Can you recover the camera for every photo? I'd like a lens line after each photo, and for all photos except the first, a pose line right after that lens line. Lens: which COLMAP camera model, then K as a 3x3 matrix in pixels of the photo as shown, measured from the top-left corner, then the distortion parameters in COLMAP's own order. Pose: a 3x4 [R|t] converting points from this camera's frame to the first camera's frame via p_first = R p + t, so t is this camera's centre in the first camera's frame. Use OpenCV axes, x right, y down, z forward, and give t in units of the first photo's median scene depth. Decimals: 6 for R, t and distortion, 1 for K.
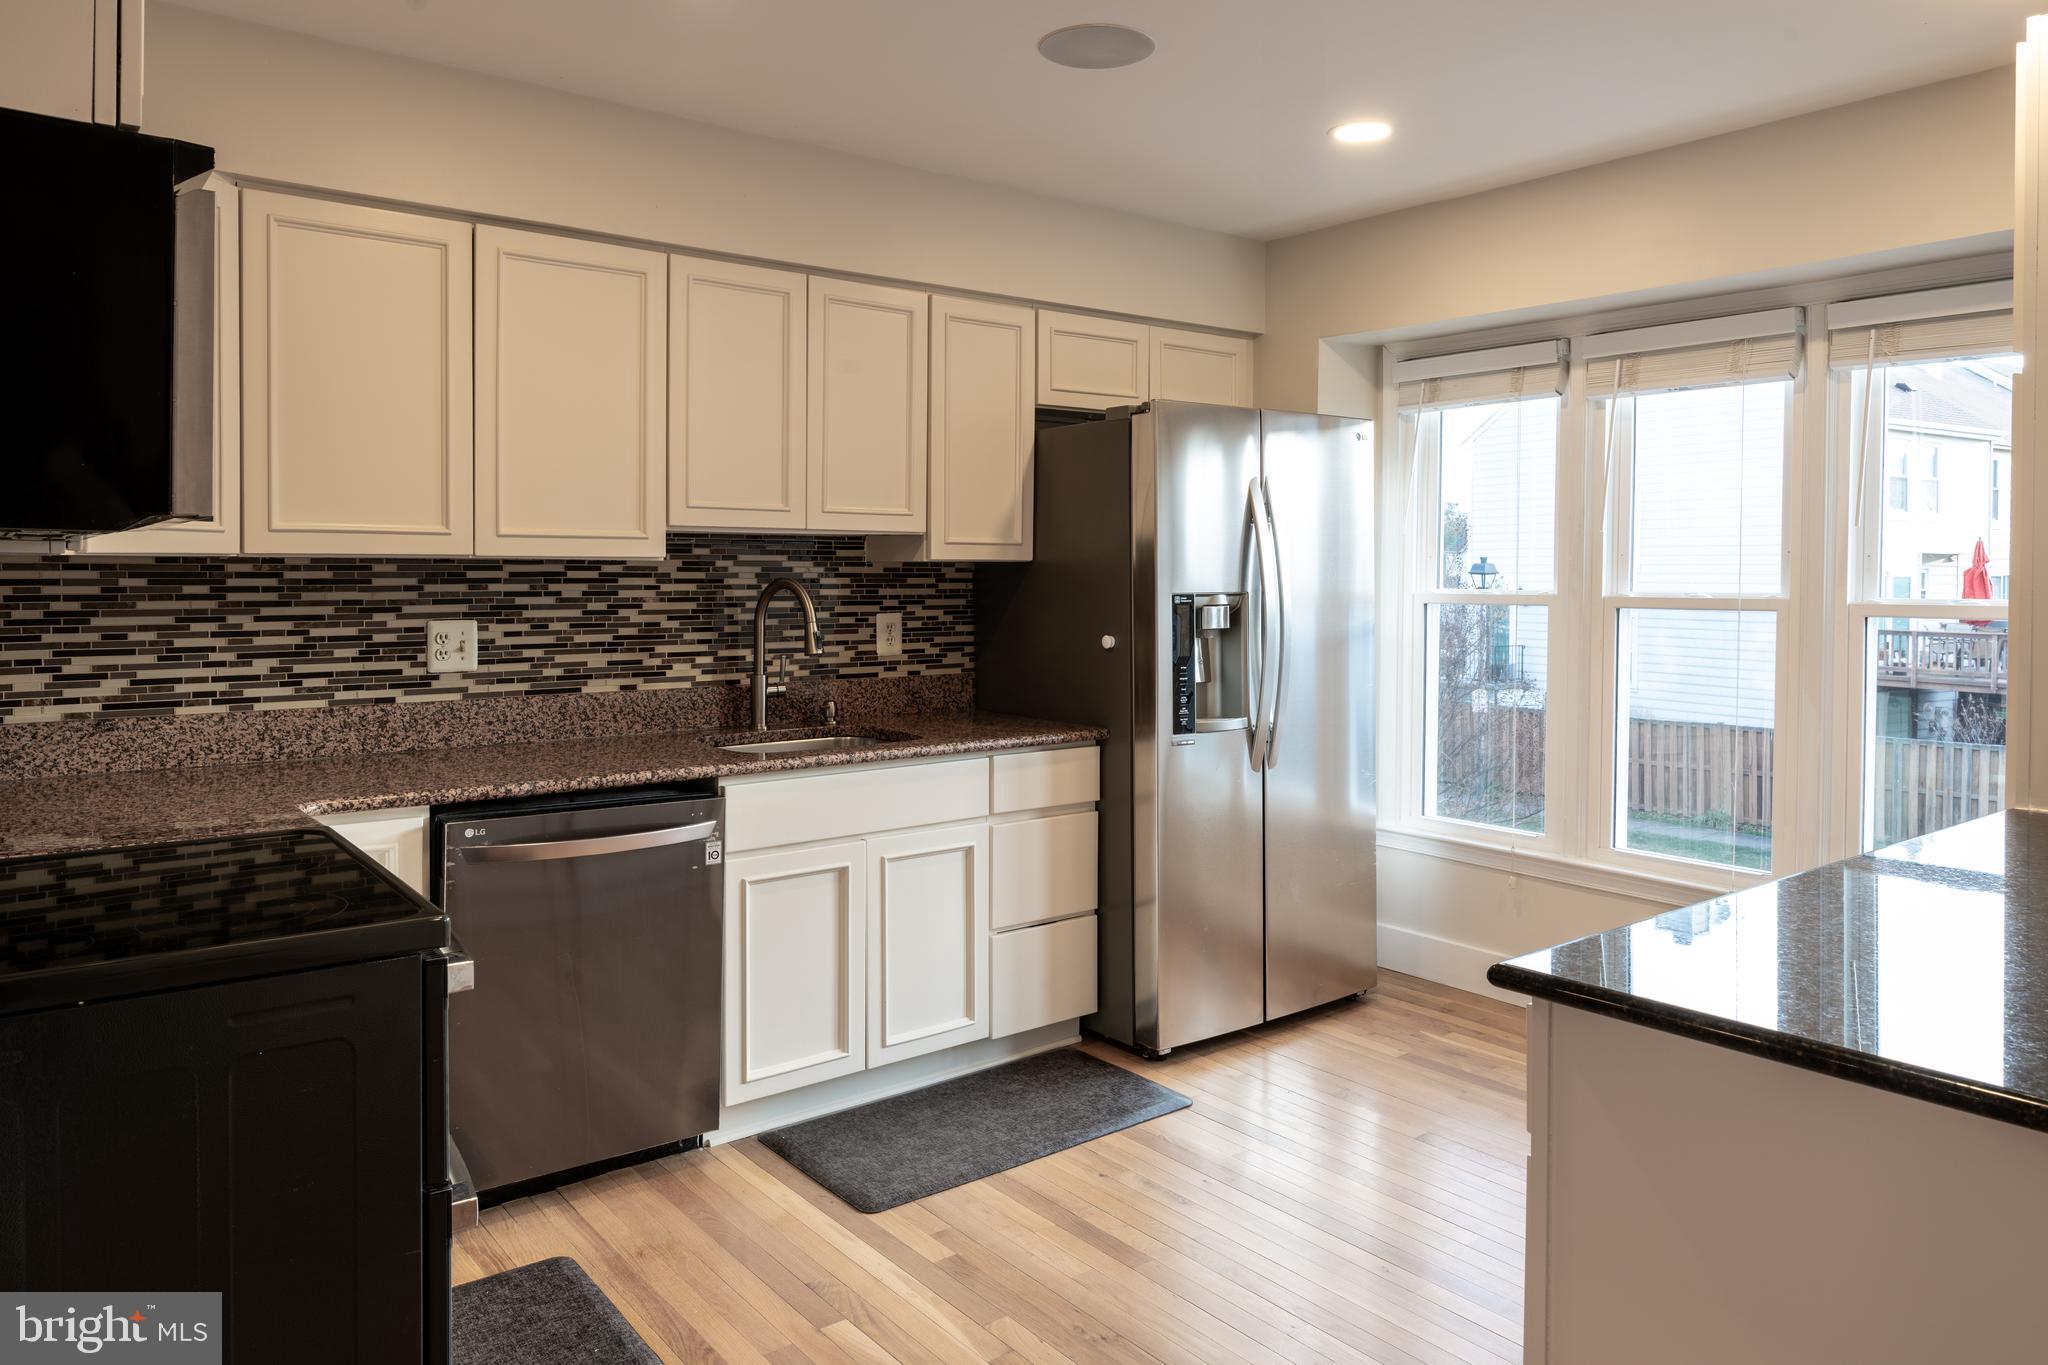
lens RADIAL K [[1386.1, 0, 1045.4], [0, 1386.1, 596.6], [0, 0, 1]] dist [-0.006943, 0.005639]
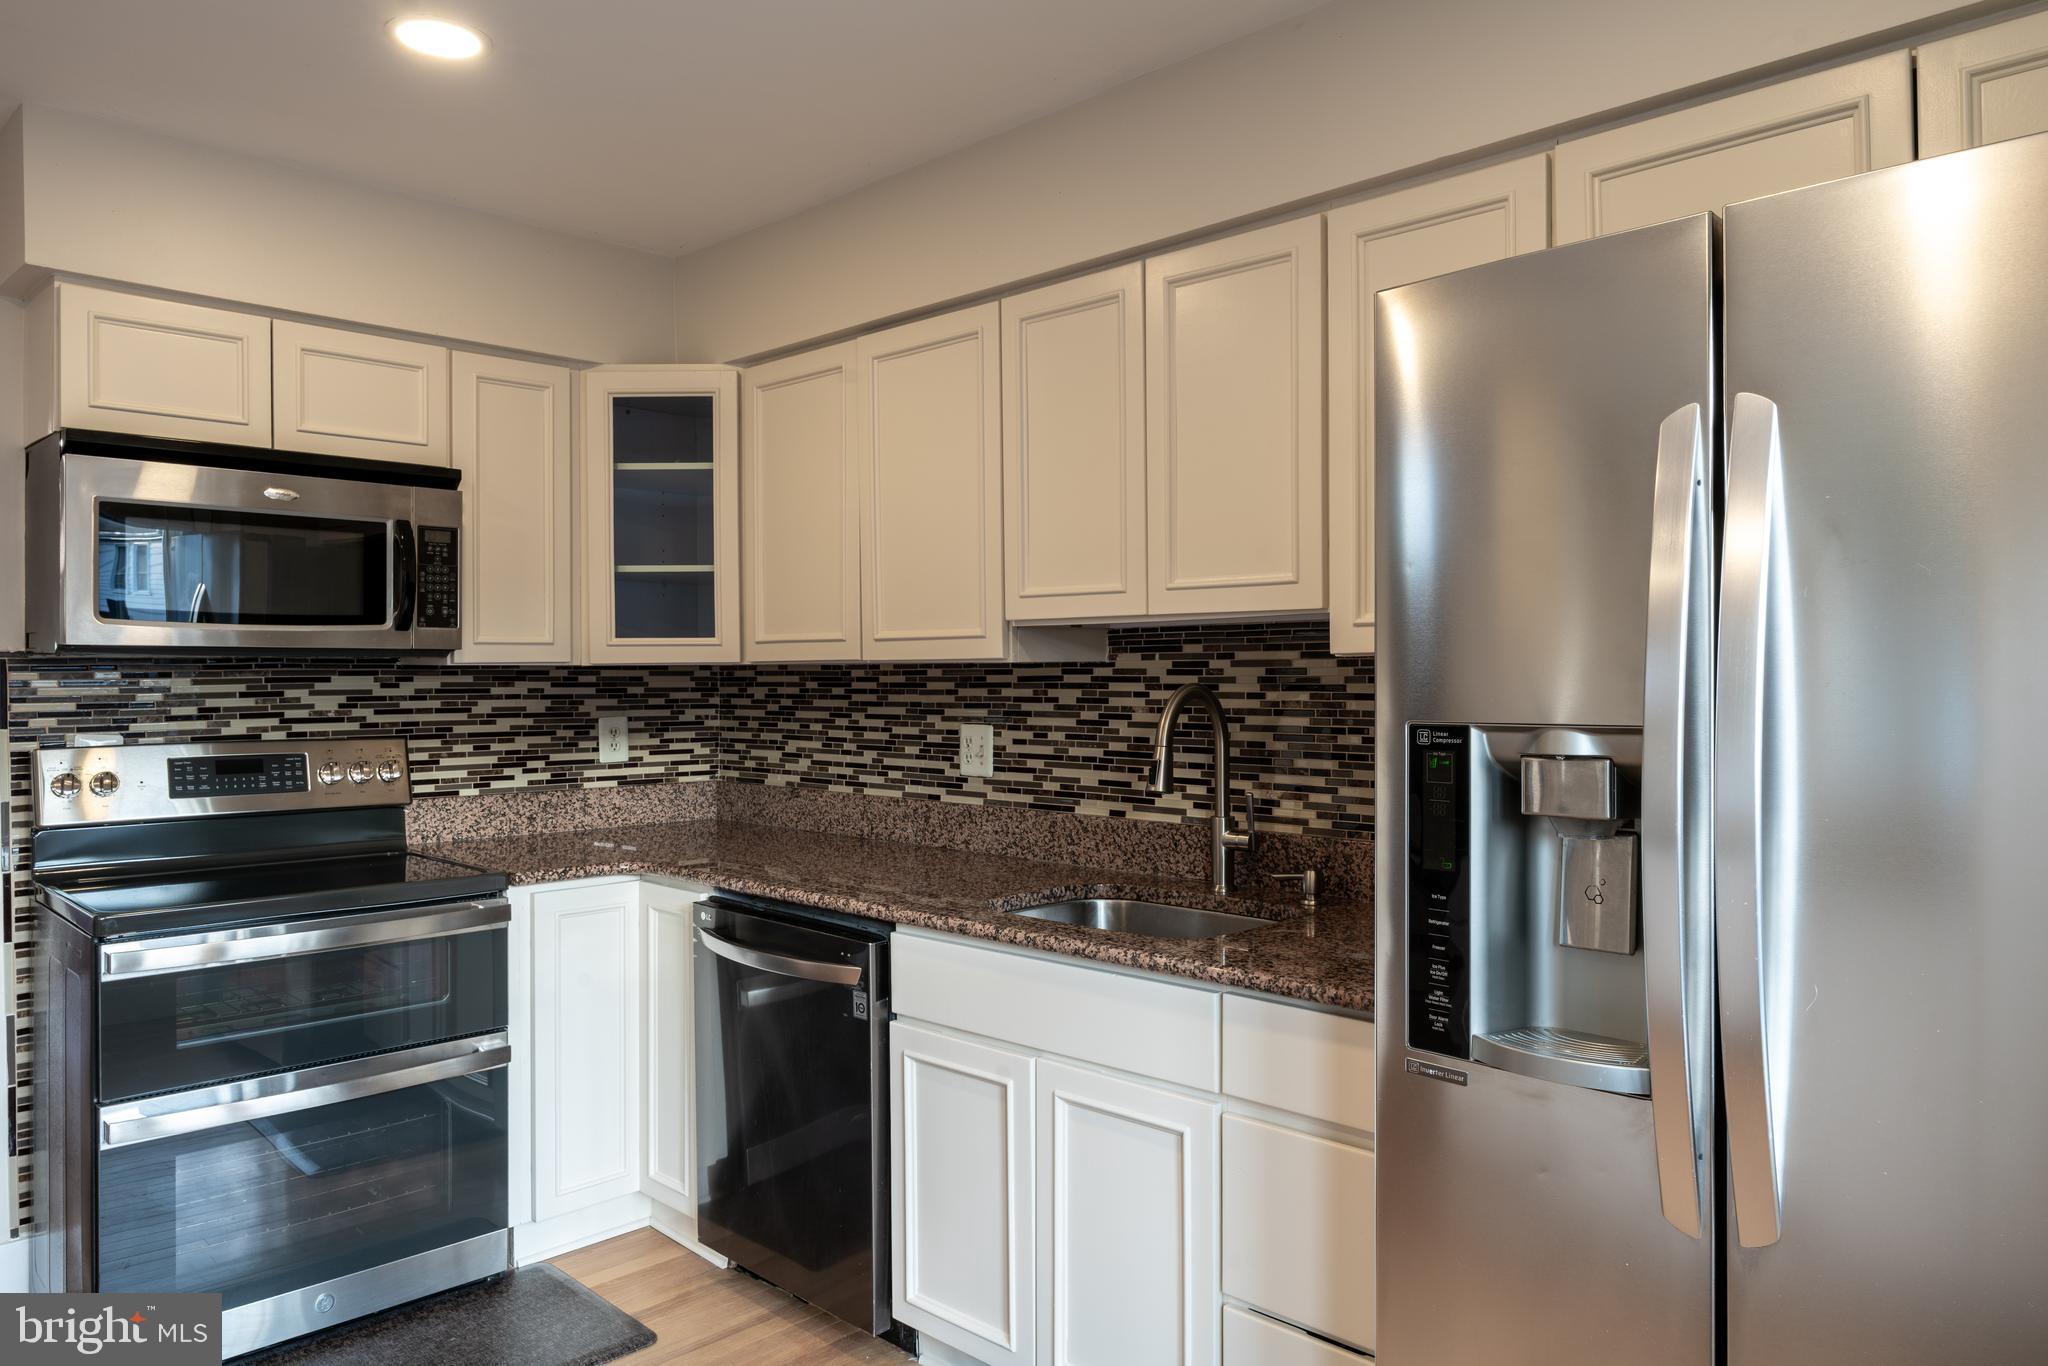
lens RADIAL K [[1386.1, 0, 1036.2], [0, 1386.1, 681.7], [0, 0, 1]] dist [-0.006943, 0.005639]
pose [[0.114803, 0.001839, -0.993387, 0.572887], [-0.015577, 0.999879, 0.000051, -0.014625], [0.993266, 0.015468, 0.114818, 0.929710]]
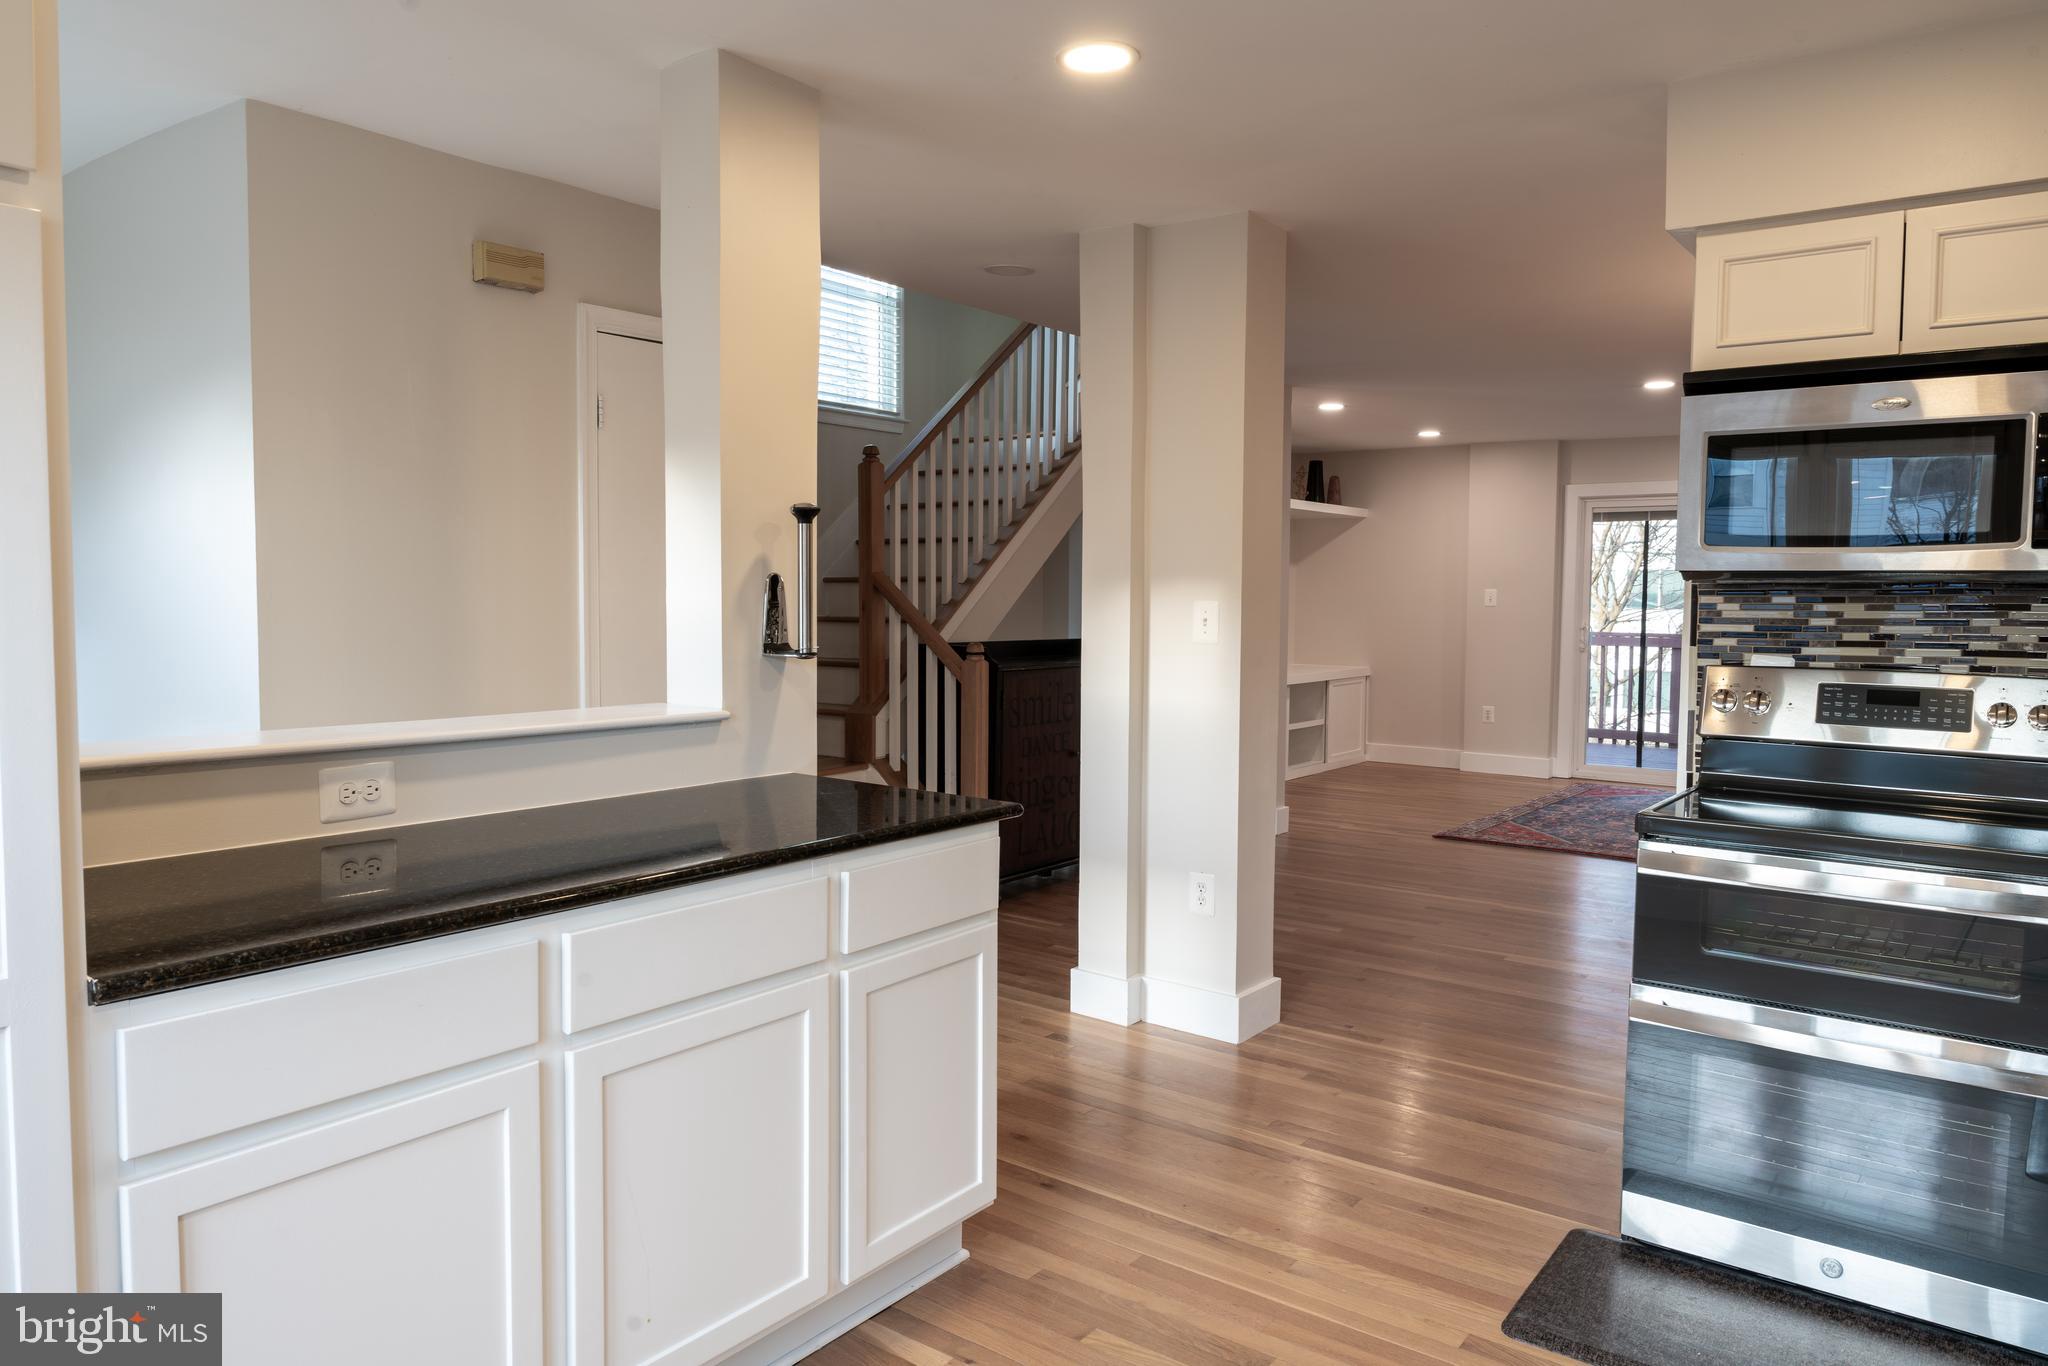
lens RADIAL K [[1386.1, 0, 1037.2], [0, 1386.1, 677.6], [0, 0, 1]] dist [-0.006943, 0.005639]
pose [[-0.974814, -0.000469, -0.223019, 0.310786], [-0.018124, 0.996857, 0.077123, -0.019816], [0.222282, 0.079223, -0.971759, 1.240606]]
